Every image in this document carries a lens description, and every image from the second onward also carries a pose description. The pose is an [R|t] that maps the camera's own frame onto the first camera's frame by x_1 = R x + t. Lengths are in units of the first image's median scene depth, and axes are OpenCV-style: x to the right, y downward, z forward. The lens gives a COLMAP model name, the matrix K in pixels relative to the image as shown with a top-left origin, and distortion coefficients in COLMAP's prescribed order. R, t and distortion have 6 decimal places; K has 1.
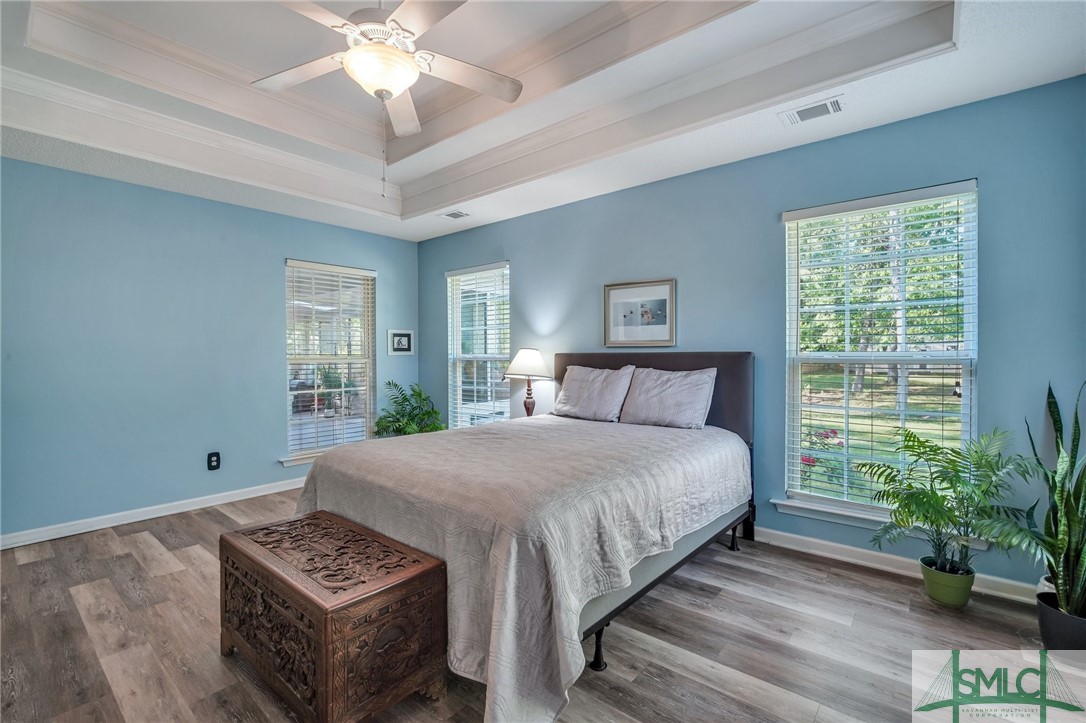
lens RADIAL K [[485.1, 0, 544.7], [0, 485.1, 358.9], [0, 0, 1]] dist [-0.002155, 0.002856]
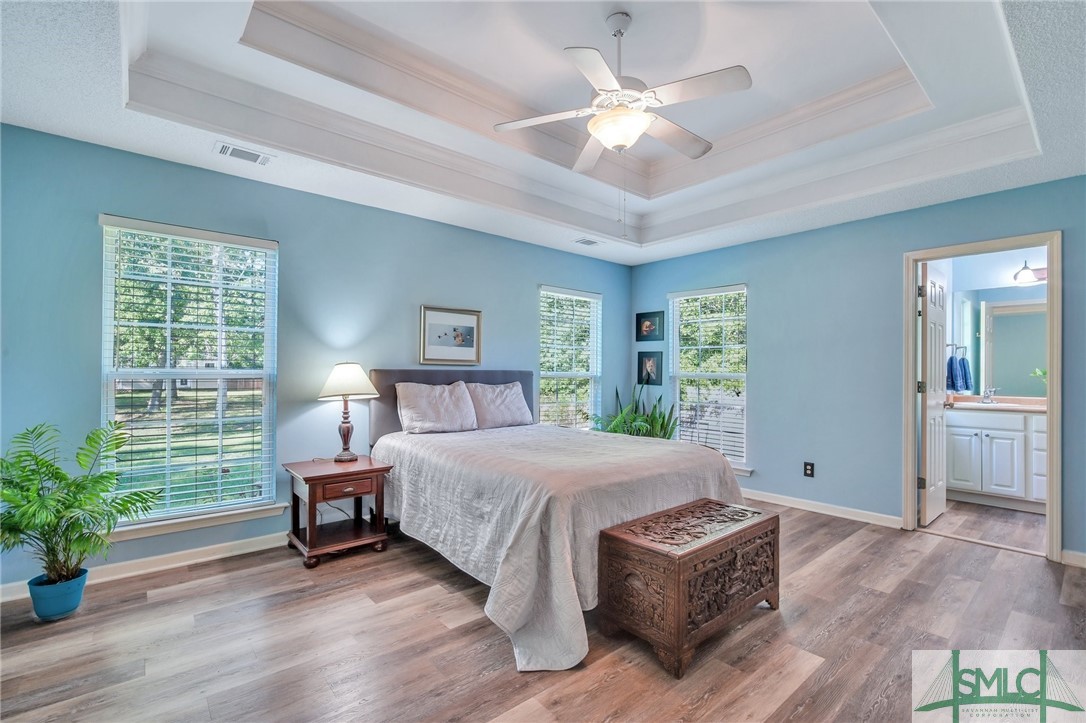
lens RADIAL K [[485.1, 0, 543.4], [0, 485.1, 372.9], [0, 0, 1]] dist [-0.002155, 0.002856]
pose [[0.158831, 0.003480, 0.987300, -0.937518], [0.003017, 0.999987, -0.004010, -0.000822], [-0.987301, 0.003616, 0.158818, 0.623280]]
